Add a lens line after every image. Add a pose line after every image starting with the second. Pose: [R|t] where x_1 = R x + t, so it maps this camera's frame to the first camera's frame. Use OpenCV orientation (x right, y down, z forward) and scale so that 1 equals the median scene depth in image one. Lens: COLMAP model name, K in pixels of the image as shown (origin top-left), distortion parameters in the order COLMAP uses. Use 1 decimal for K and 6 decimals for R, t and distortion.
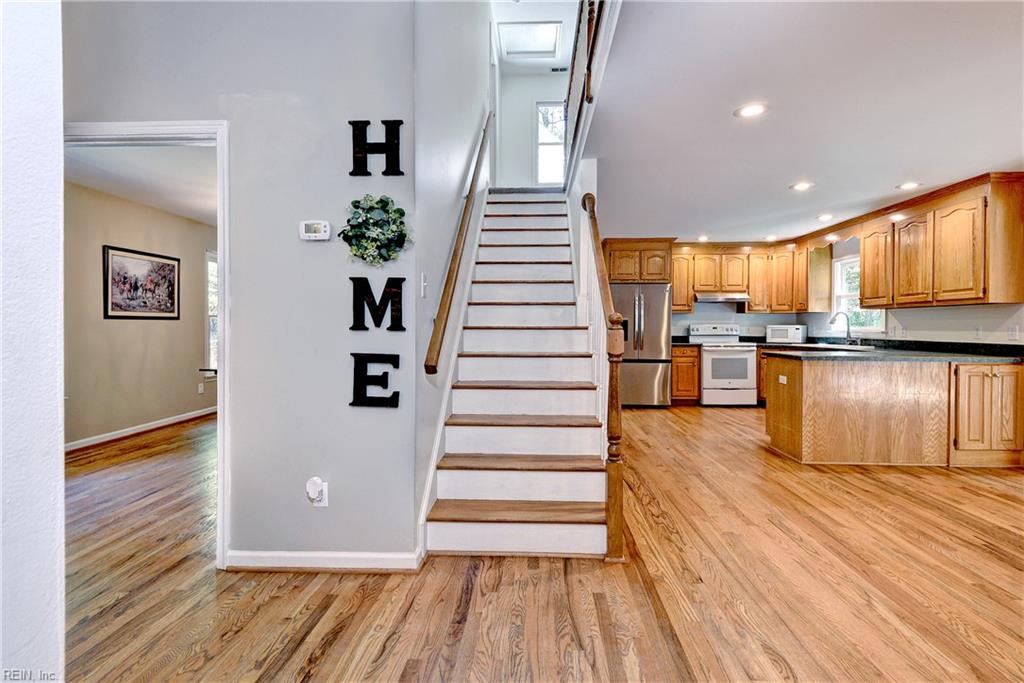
lens RADIAL K [[499.3, 0, 497.1], [0, 499.3, 330.2], [0, 0, 1]] dist [0.002174, -0.006162]
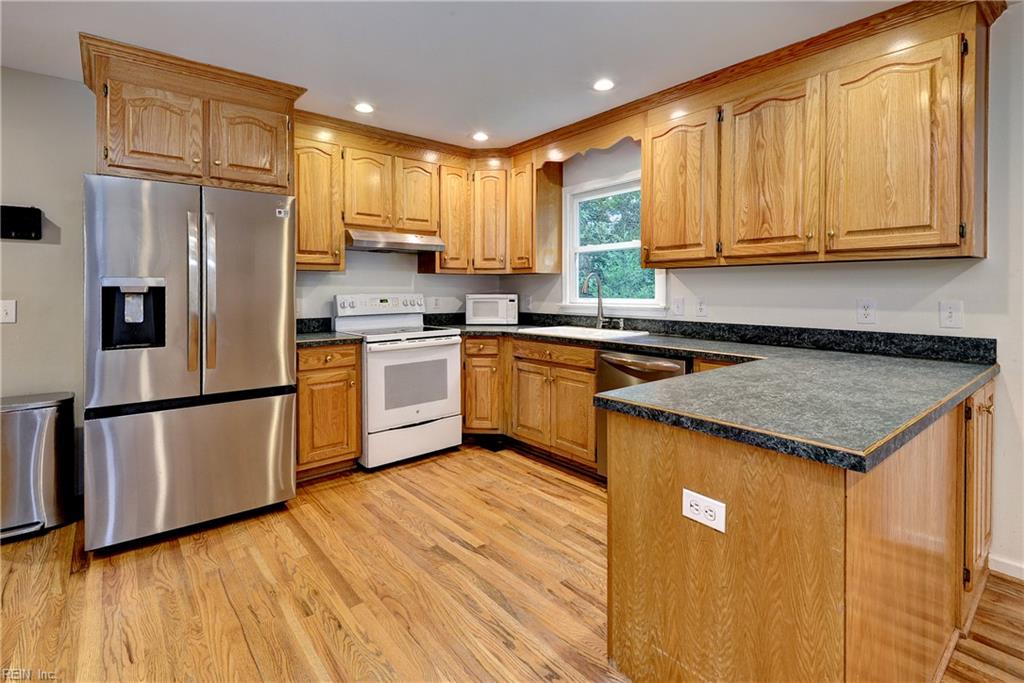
lens RADIAL K [[482.8, 0, 519.5], [0, 482.8, 297.3], [0, 0, 1]] dist [0.016434, -0.009332]
pose [[0.724127, -0.016813, 0.689461, 0.462771], [0.008021, 0.999841, 0.015957, -0.034507], [-0.689620, -0.006024, 0.724147, 1.298864]]
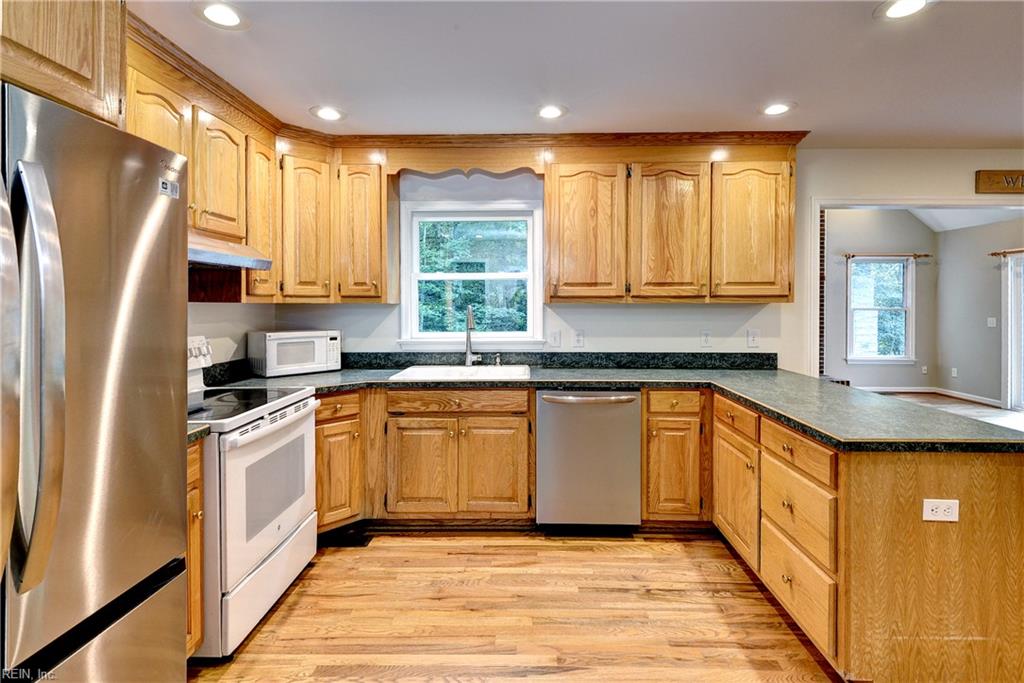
lens RADIAL K [[480.3, 0, 521.6], [0, 480.3, 310.7], [0, 0, 1]] dist [0.005863, -0.005440]
pose [[-0.041451, -0.016663, 0.999002, 0.348005], [0.005995, 0.999839, 0.016926, -0.079048], [-0.999123, 0.006691, -0.041344, 1.957105]]
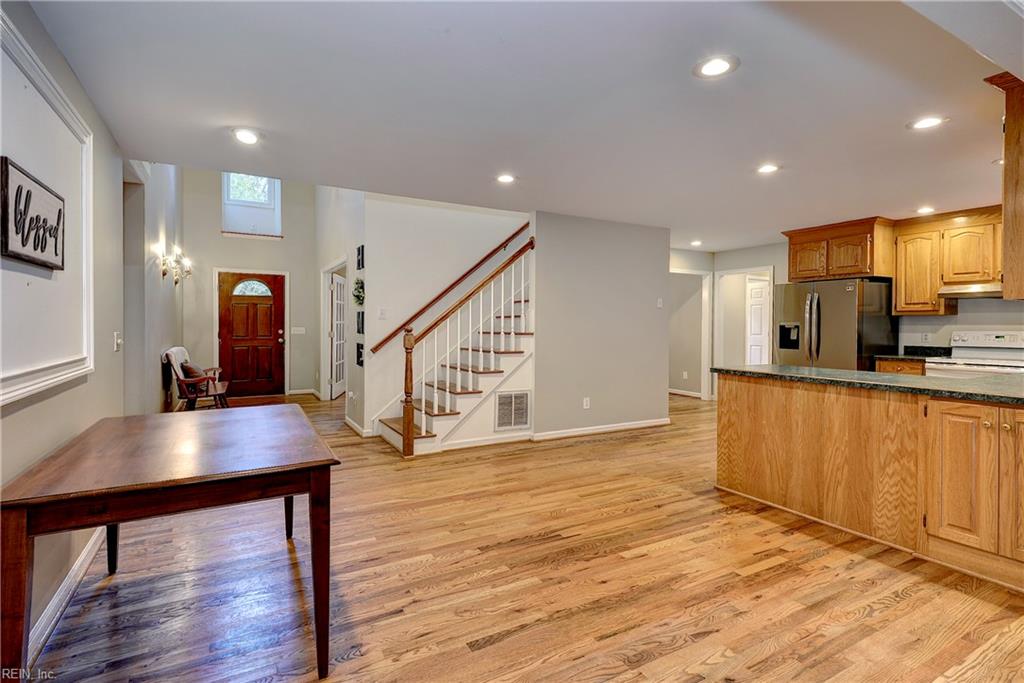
lens RADIAL K [[482.8, 0, 484.3], [0, 482.8, 327.8], [0, 0, 1]] dist [0.016434, -0.009332]
pose [[0.514830, 0.004744, -0.857279, 1.557073], [-0.012632, 0.999918, -0.002052, -0.017055], [0.857199, 0.011885, 0.514848, 0.262073]]
